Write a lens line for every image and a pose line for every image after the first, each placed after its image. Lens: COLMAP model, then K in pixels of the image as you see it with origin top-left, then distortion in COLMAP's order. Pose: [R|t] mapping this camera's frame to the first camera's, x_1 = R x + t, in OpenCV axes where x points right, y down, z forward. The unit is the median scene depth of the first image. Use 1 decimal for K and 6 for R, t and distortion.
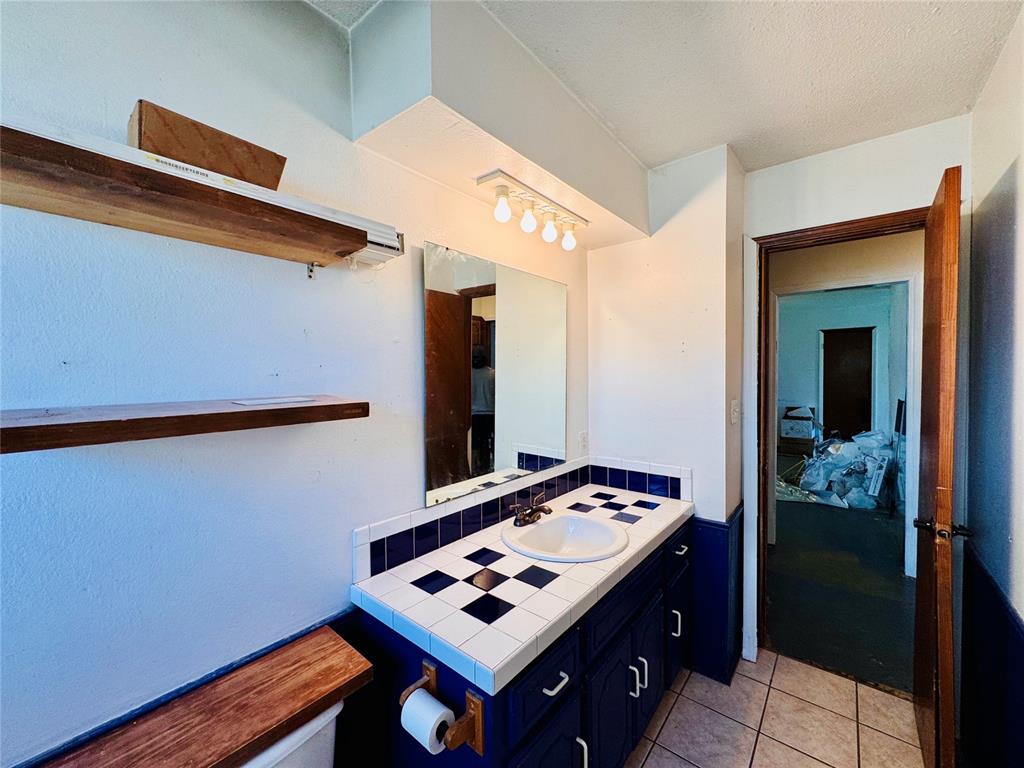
lens RADIAL K [[410.7, 0, 510.7], [0, 410.7, 379.6], [0, 0, 1]] dist [-0.001090, 0.000238]
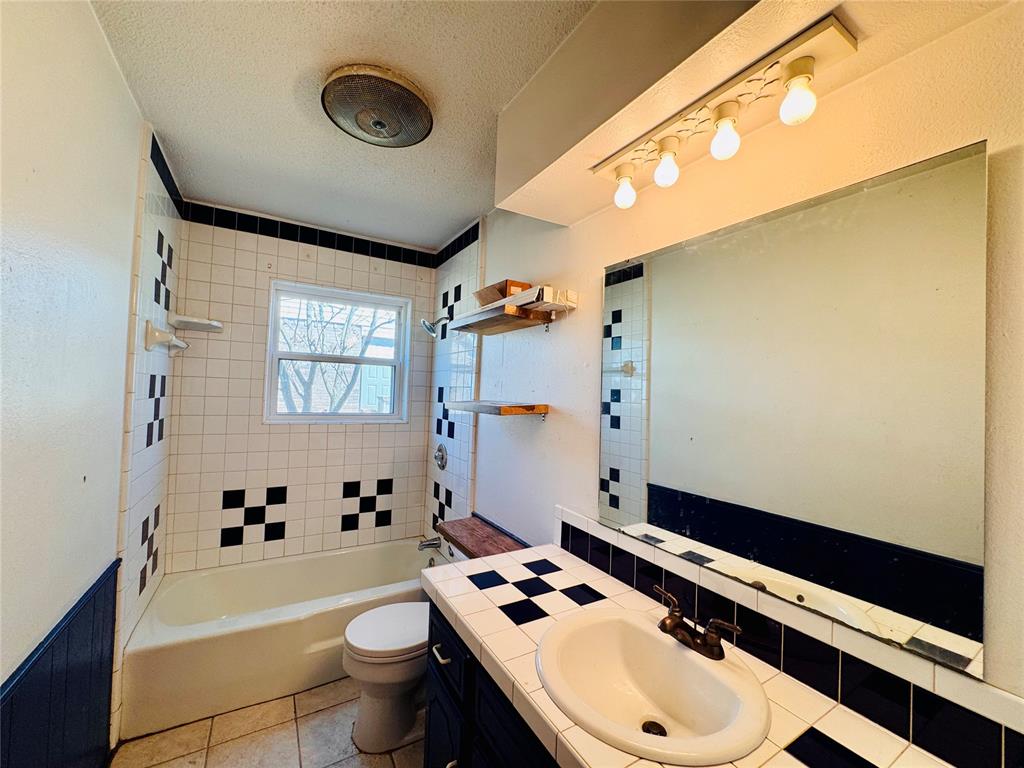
lens RADIAL K [[410.7, 0, 511.4], [0, 410.7, 387.0], [0, 0, 1]] dist [-0.001090, 0.000238]
pose [[-0.343927, -0.036322, -0.938294, 0.872726], [-0.058798, 0.998124, -0.017086, 0.006094], [0.937154, 0.049294, -0.345417, 1.177259]]
